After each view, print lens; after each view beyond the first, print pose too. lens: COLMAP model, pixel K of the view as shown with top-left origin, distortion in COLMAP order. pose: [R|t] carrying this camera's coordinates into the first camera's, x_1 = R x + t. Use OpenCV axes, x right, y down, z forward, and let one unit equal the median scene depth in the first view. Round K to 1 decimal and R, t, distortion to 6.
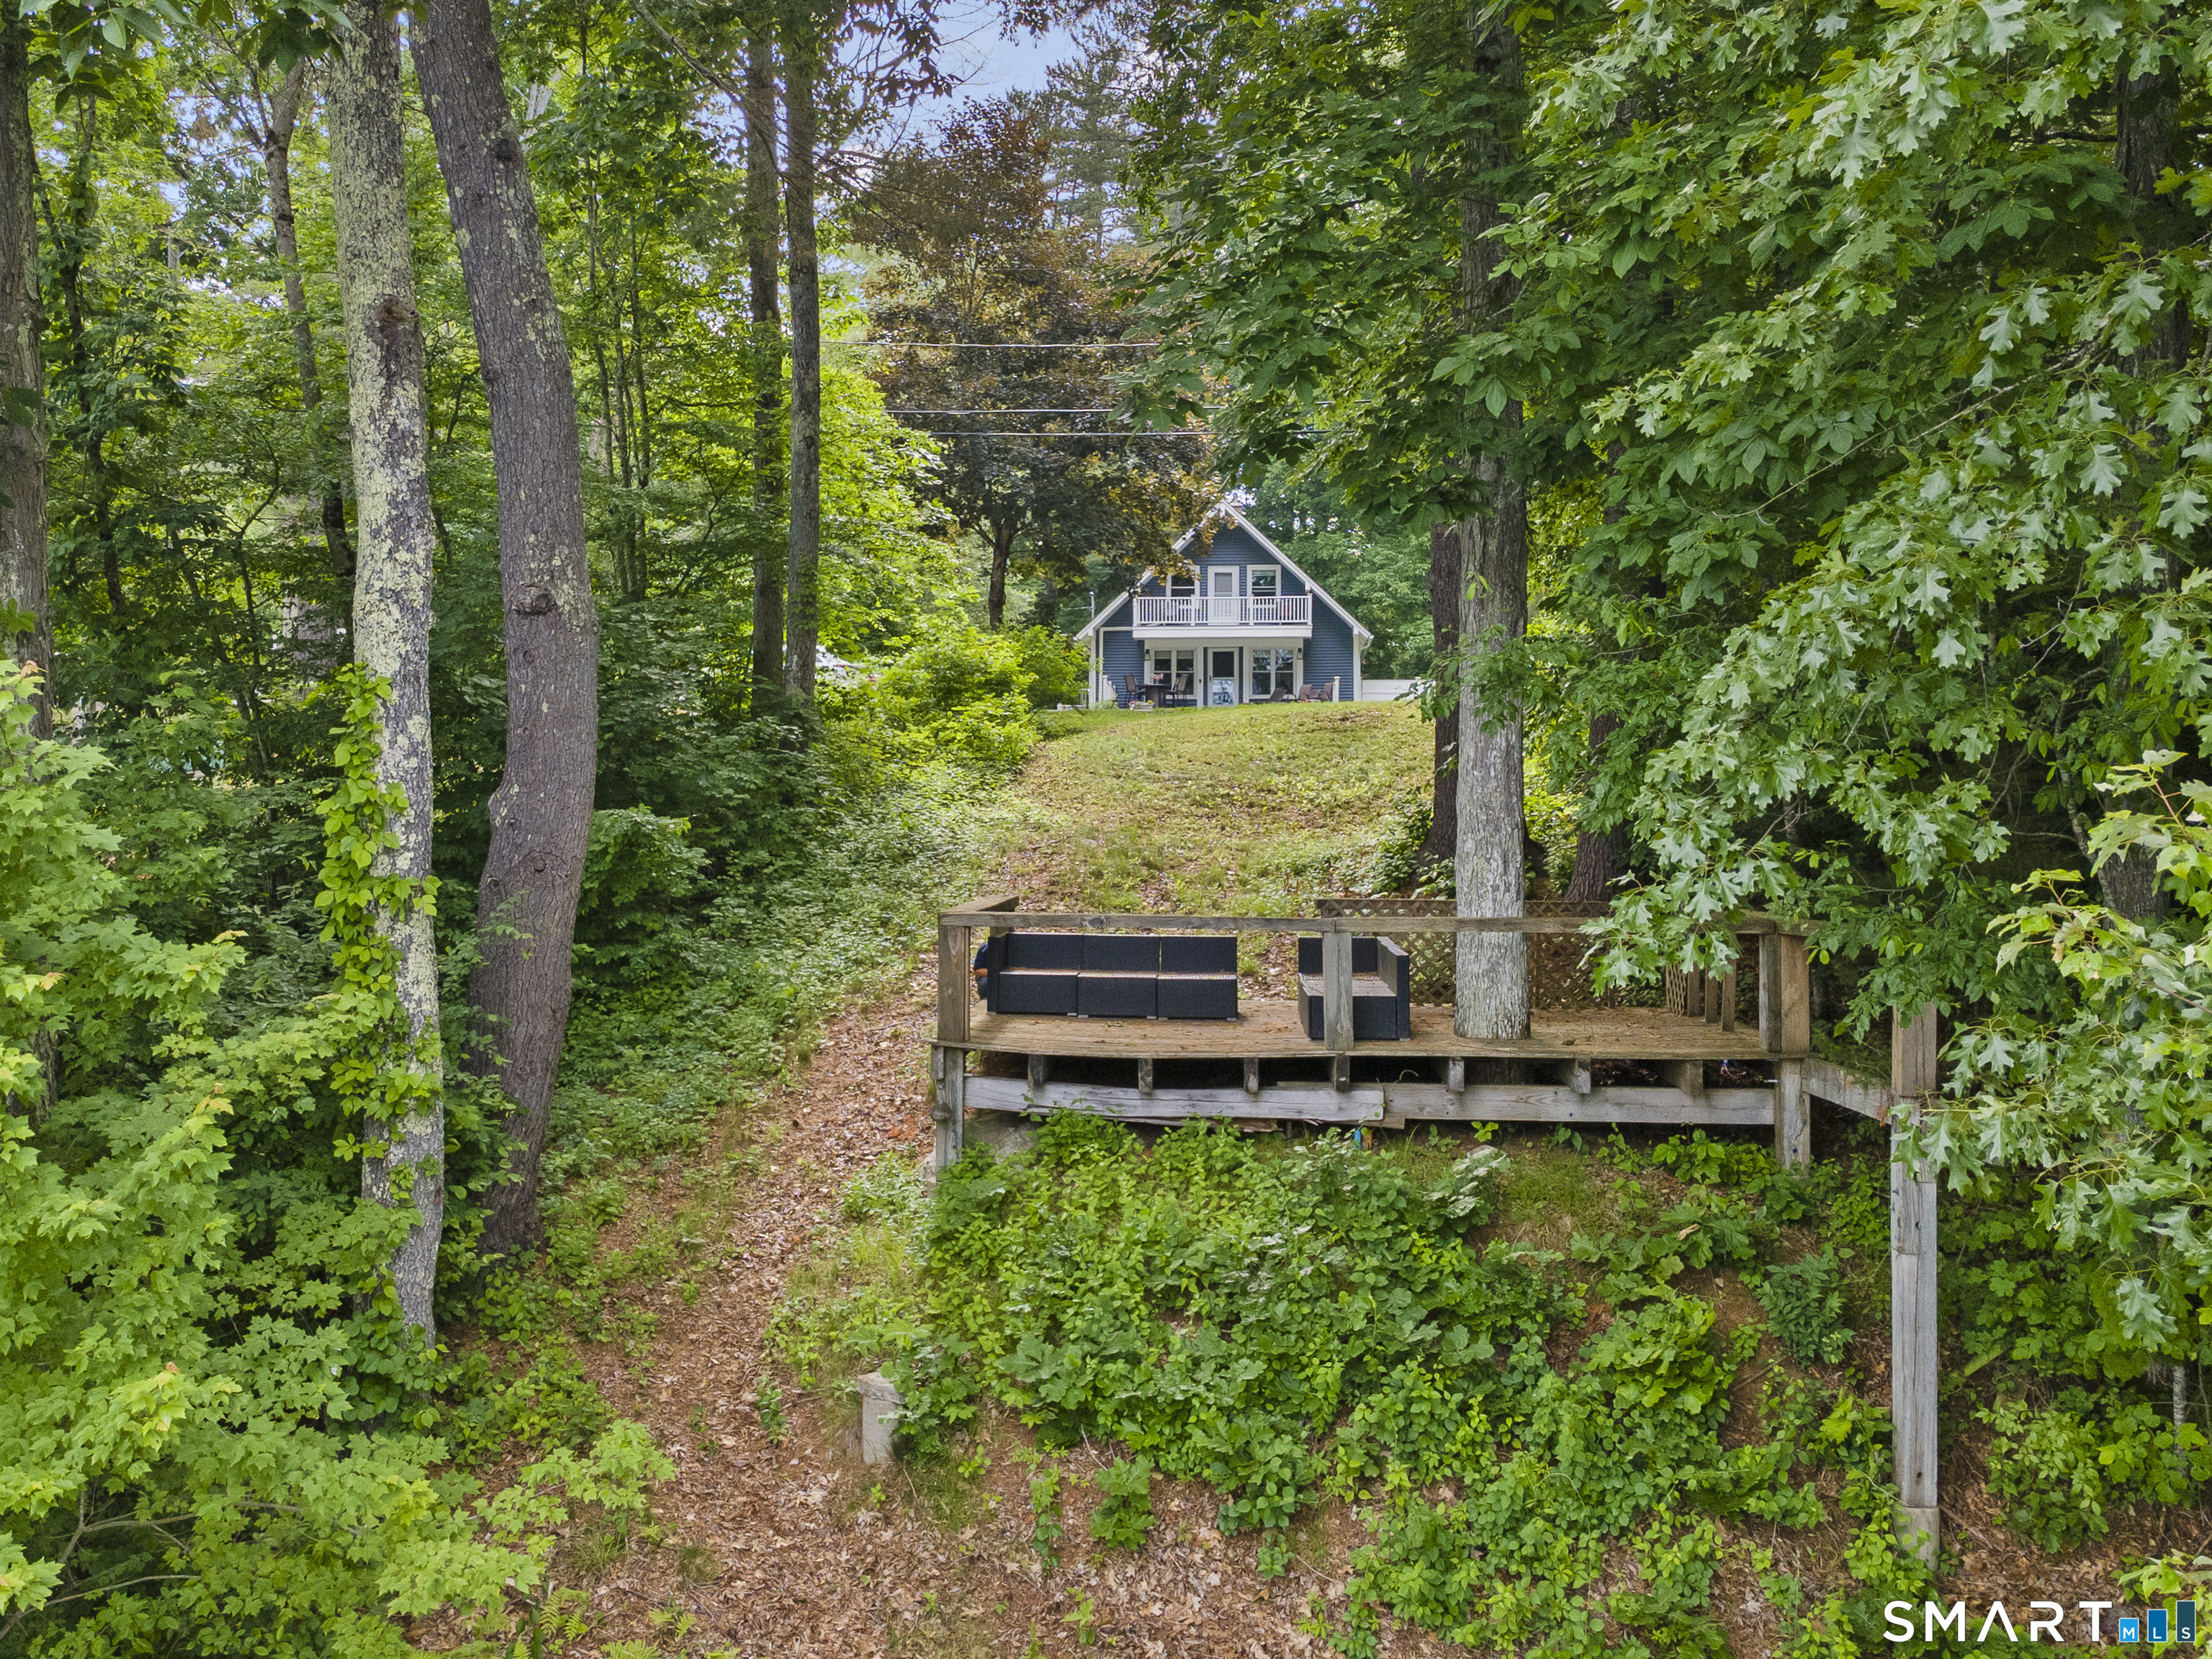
lens RADIAL K [[1540.8, 0, 1104.0], [0, 1540.8, 836.7], [0, 0, 1]] dist [0.007650, 0.001206]
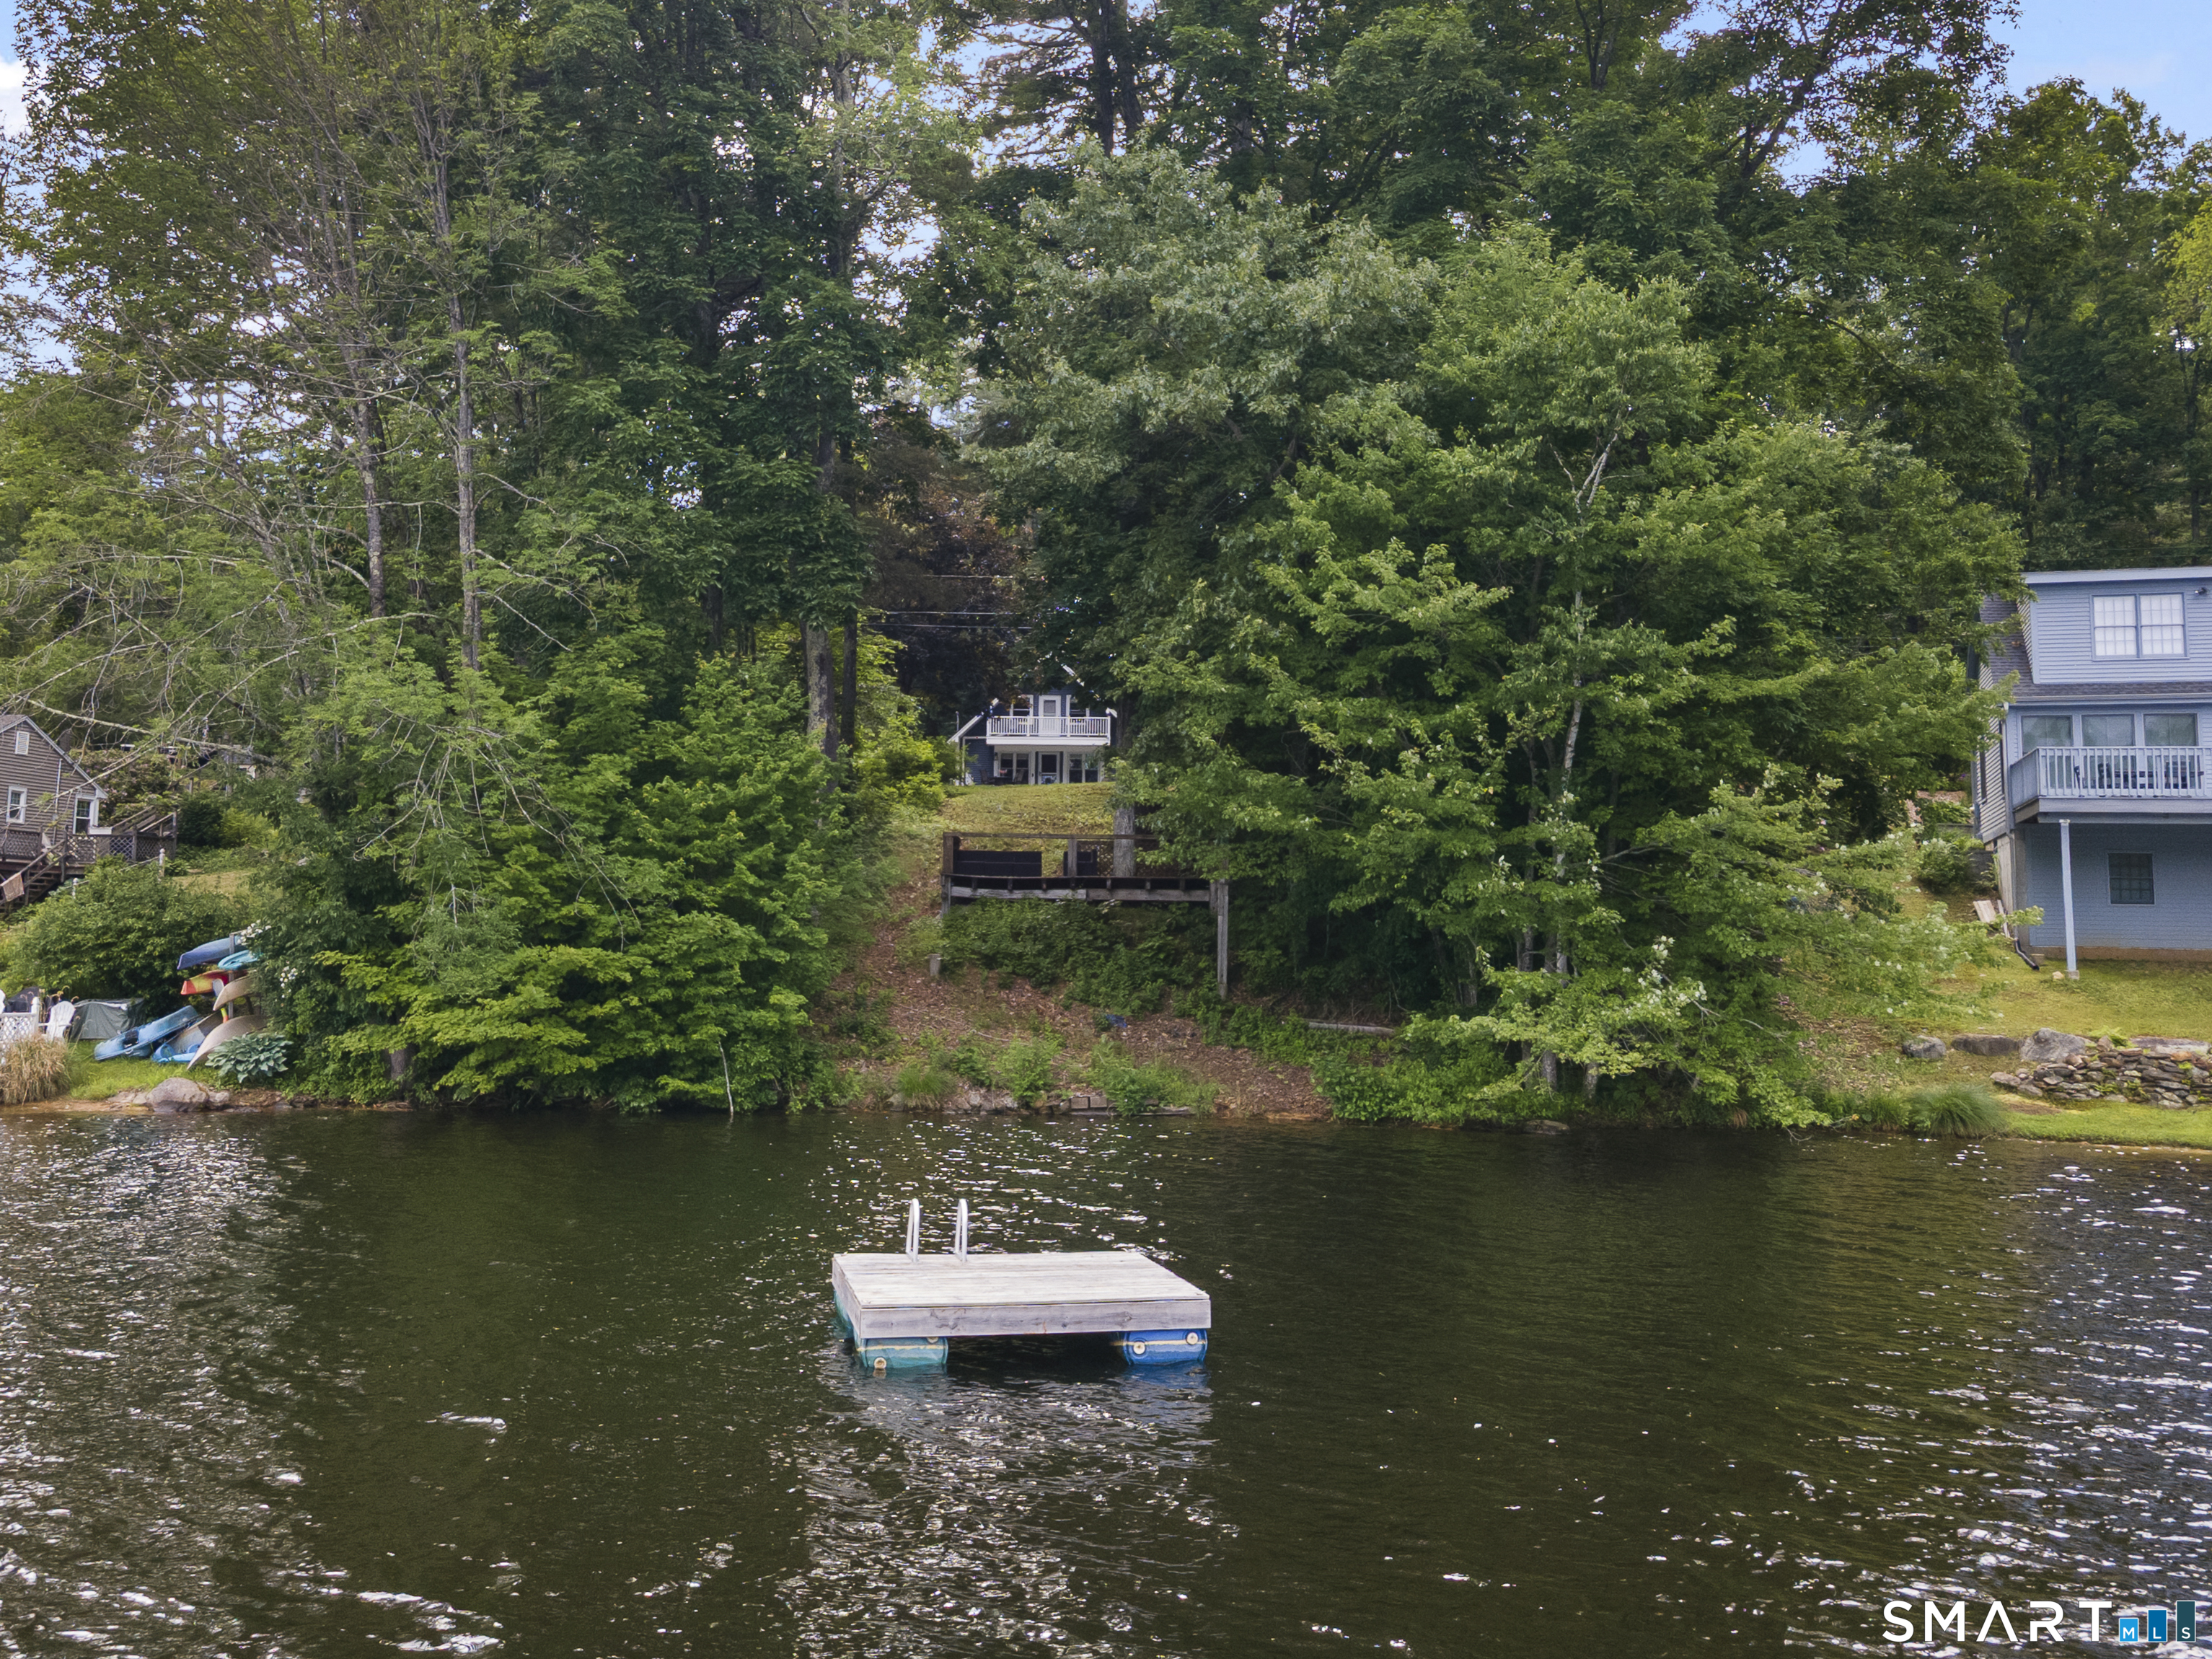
lens RADIAL K [[1540.9, 0, 1106.5], [0, 1540.9, 829.6], [0, 0, 1]] dist [0.007650, 0.001206]
pose [[0.994206, 0.009897, 0.107034, -0.023355], [-0.002013, 0.997292, -0.073519, 0.057041], [-0.107471, 0.072877, 0.991534, -0.439520]]
